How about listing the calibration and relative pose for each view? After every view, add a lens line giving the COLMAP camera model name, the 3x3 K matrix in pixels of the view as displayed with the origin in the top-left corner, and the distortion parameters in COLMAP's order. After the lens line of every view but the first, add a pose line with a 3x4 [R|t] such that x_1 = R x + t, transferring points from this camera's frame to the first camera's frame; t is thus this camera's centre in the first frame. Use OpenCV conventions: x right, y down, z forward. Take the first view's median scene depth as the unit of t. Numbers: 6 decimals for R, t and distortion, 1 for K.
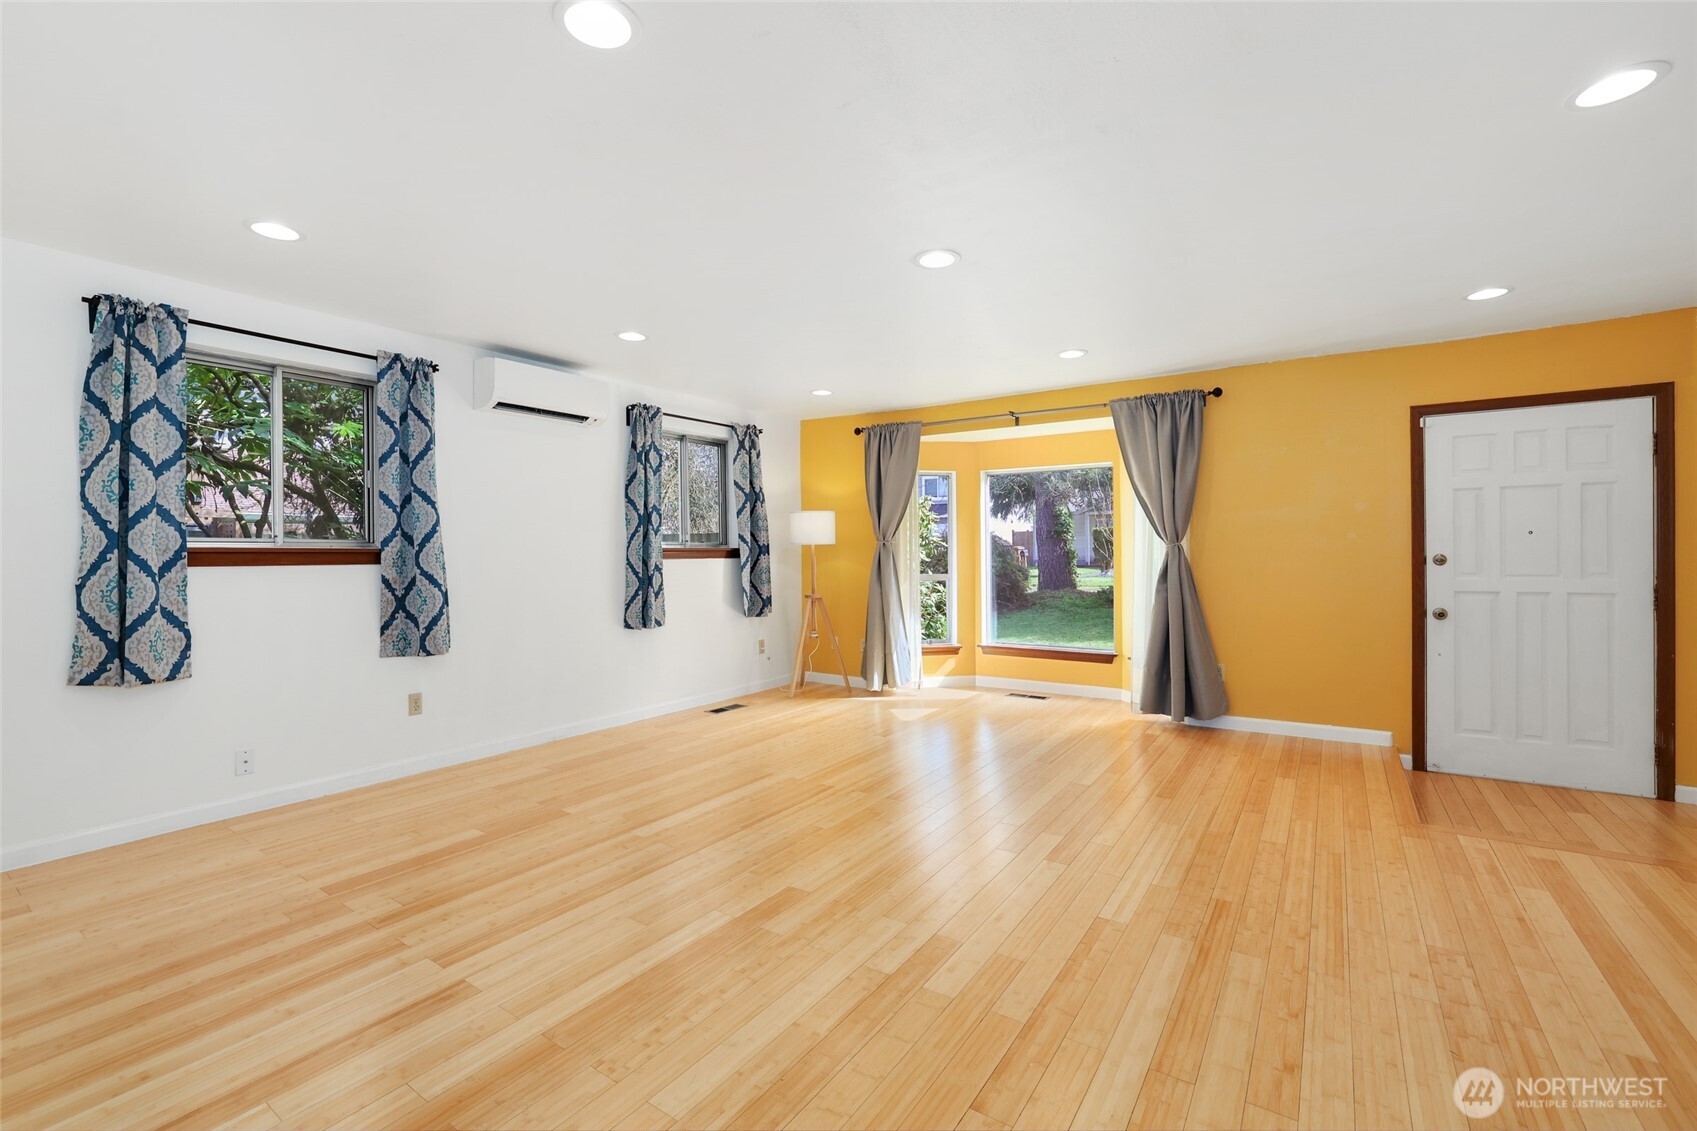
lens RADIAL K [[731.4, 0, 842.3], [0, 731.4, 552.2], [0, 0, 1]] dist [-0.049572, 0.016912]
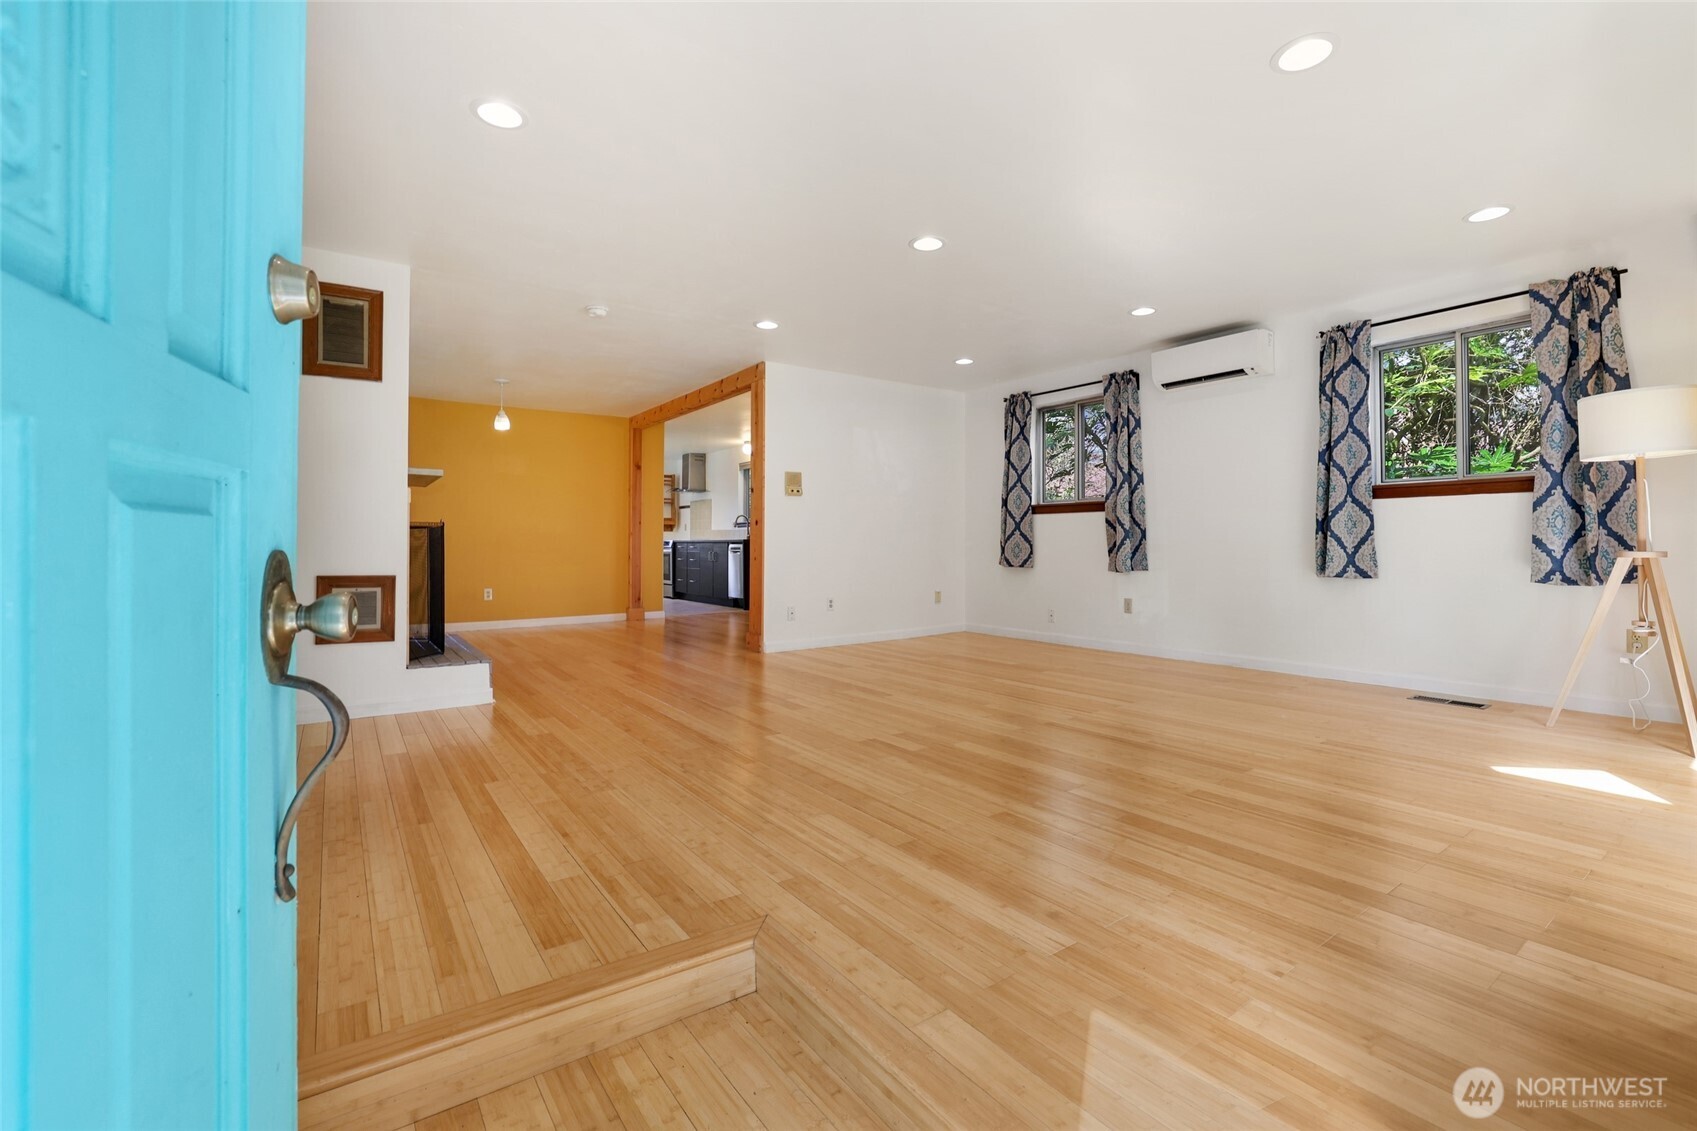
lens RADIAL K [[734.8, 0, 848.5], [0, 734.8, 565.5], [0, 0, 1]] dist [-0.050034, 0.017197]
pose [[-0.345021, 0.034873, -0.937947, 1.103858], [0.003809, 0.999353, 0.035755, 0.079380], [0.938587, 0.008764, -0.344930, 1.077350]]
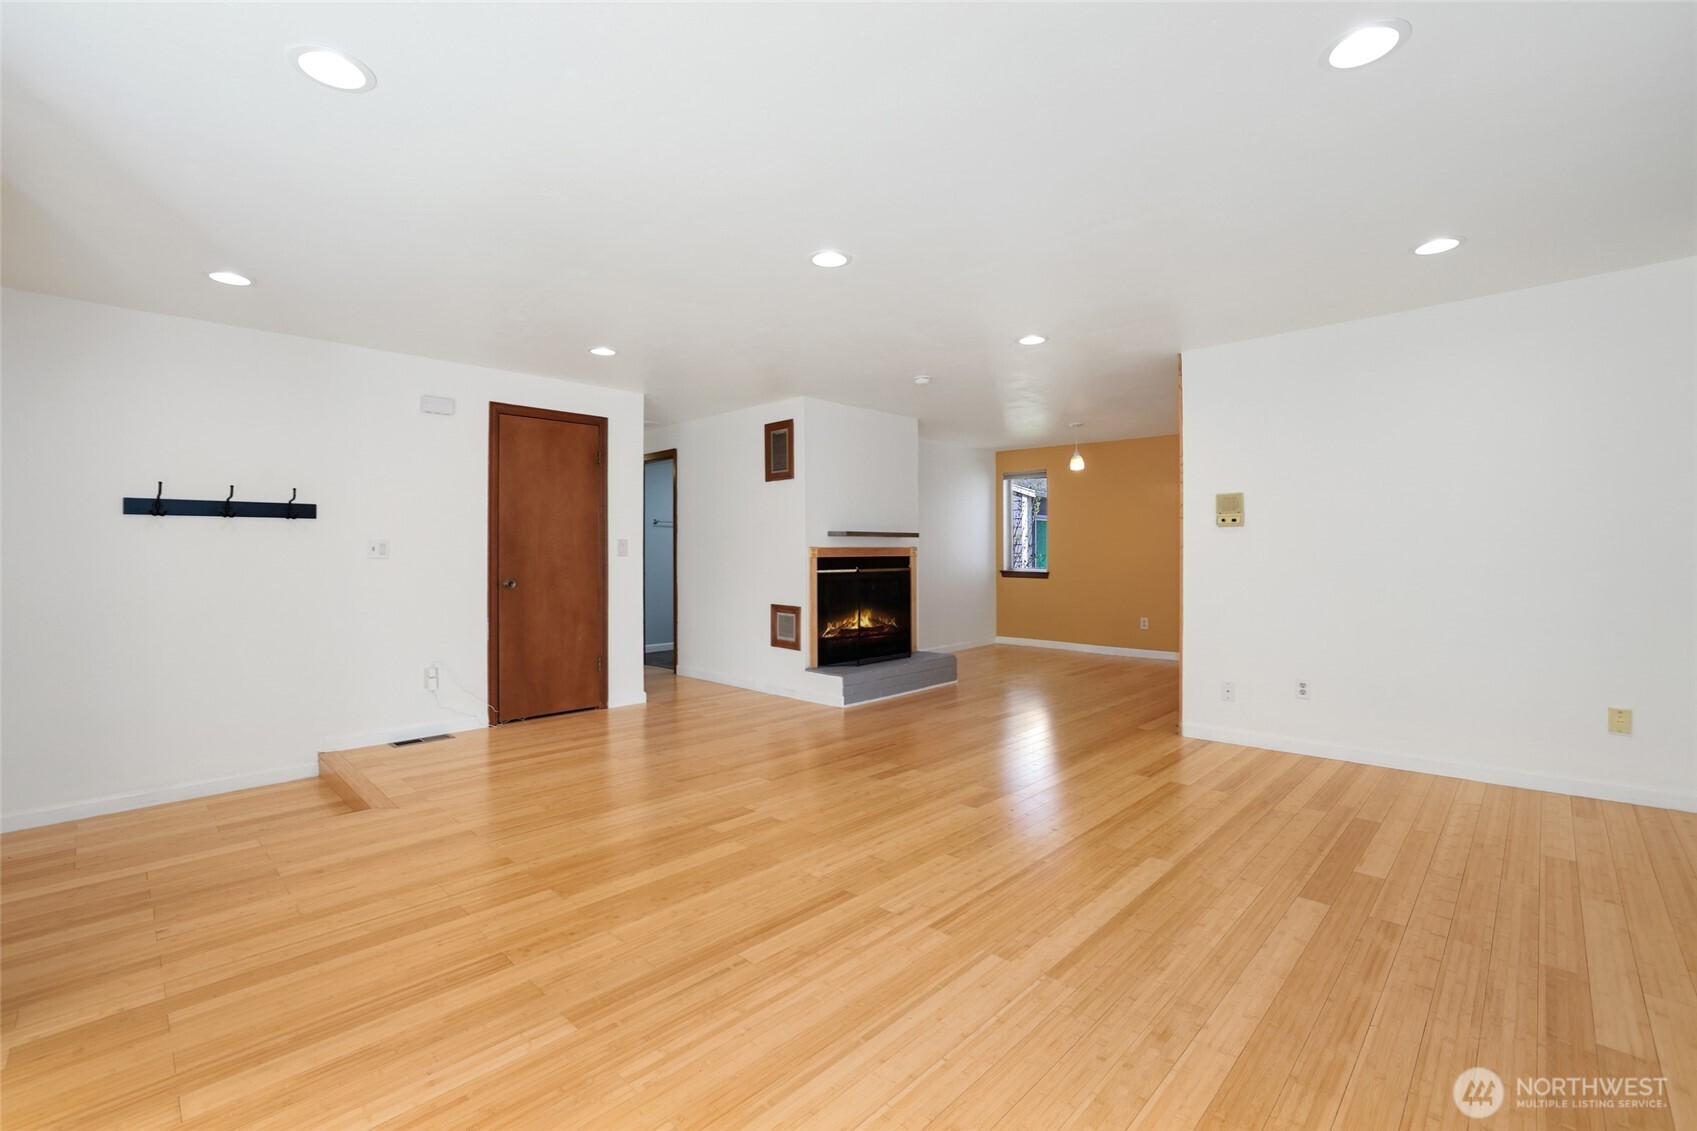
lens RADIAL K [[734.8, 0, 848.5], [0, 734.8, 565.5], [0, 0, 1]] dist [-0.050034, 0.017197]
pose [[-0.986405, 0.009593, 0.164050, -0.048449], [0.012806, 0.999746, 0.018539, 0.010666], [-0.163830, 0.020387, -0.986278, 1.668016]]
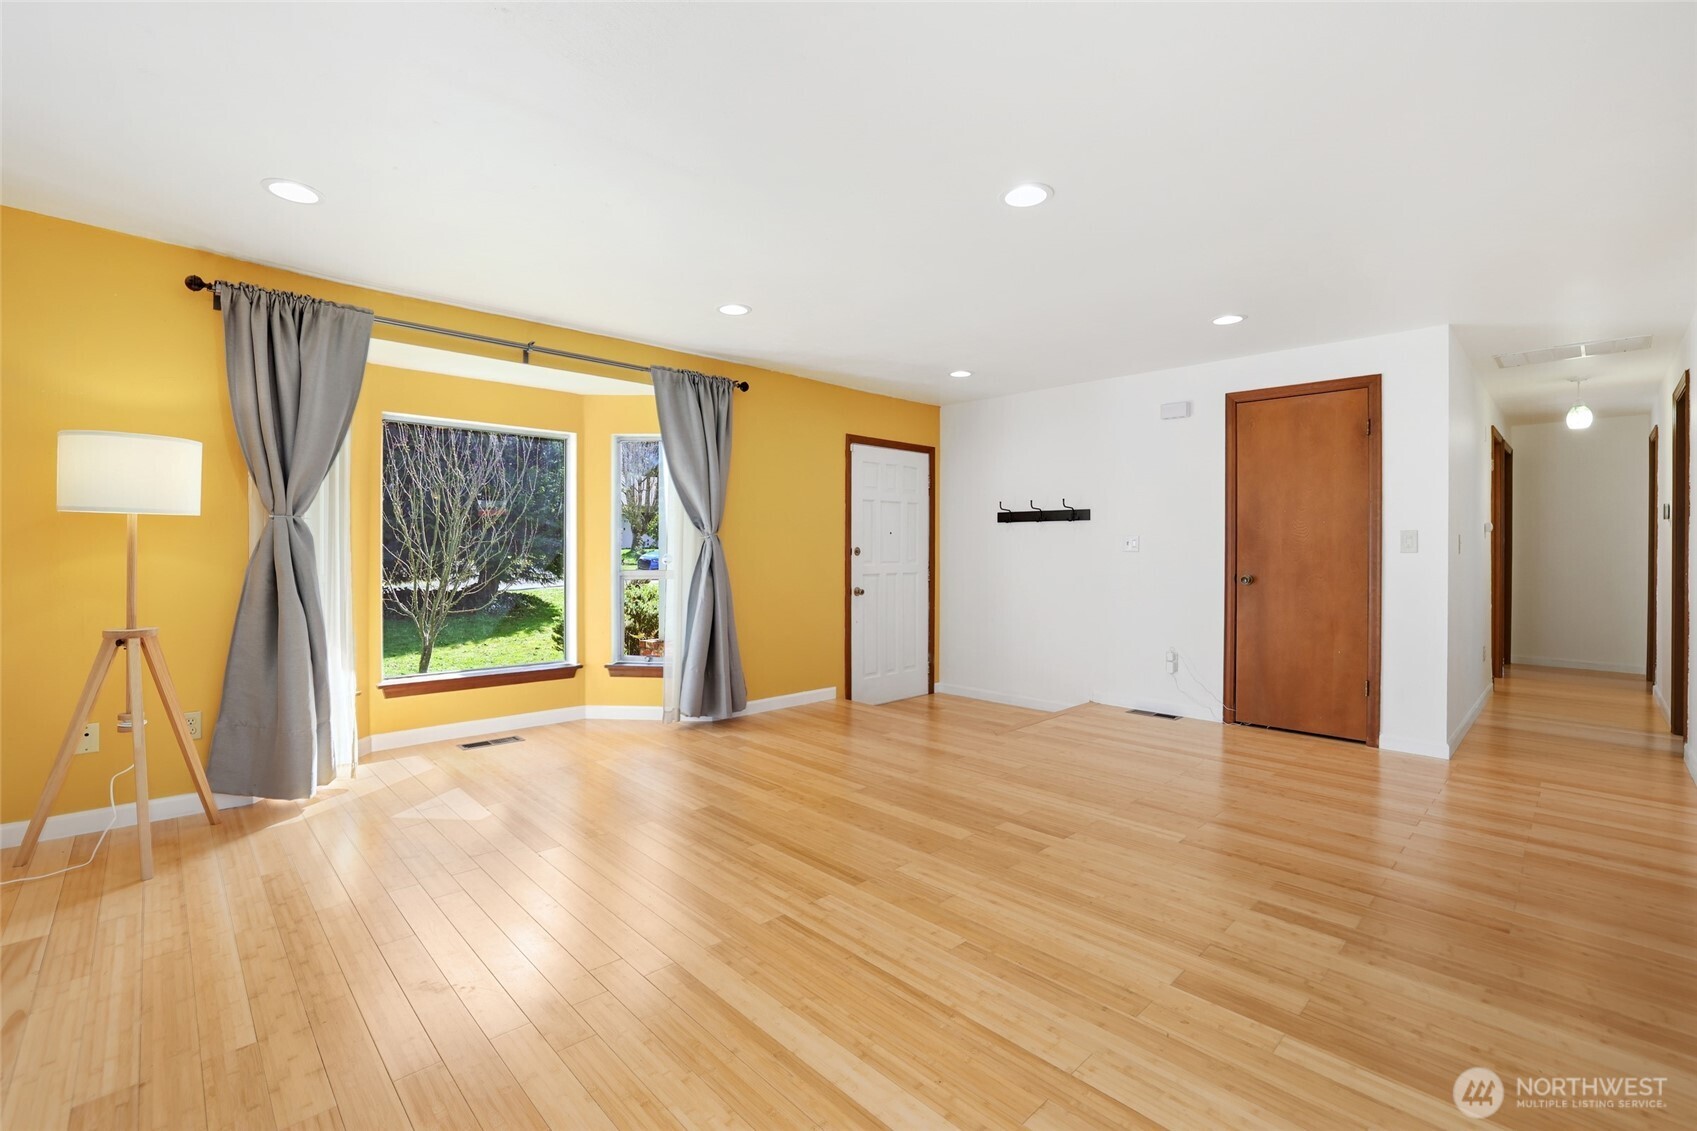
lens RADIAL K [[744.8, 0, 843.4], [0, 744.8, 551.4], [0, 0, 1]] dist [-0.049913, 0.017939]
pose [[0.200934, 0.005011, 0.979592, -0.633056], [-0.003413, 0.999984, -0.004416, 0.019989], [-0.979599, -0.002457, 0.200948, 0.863743]]
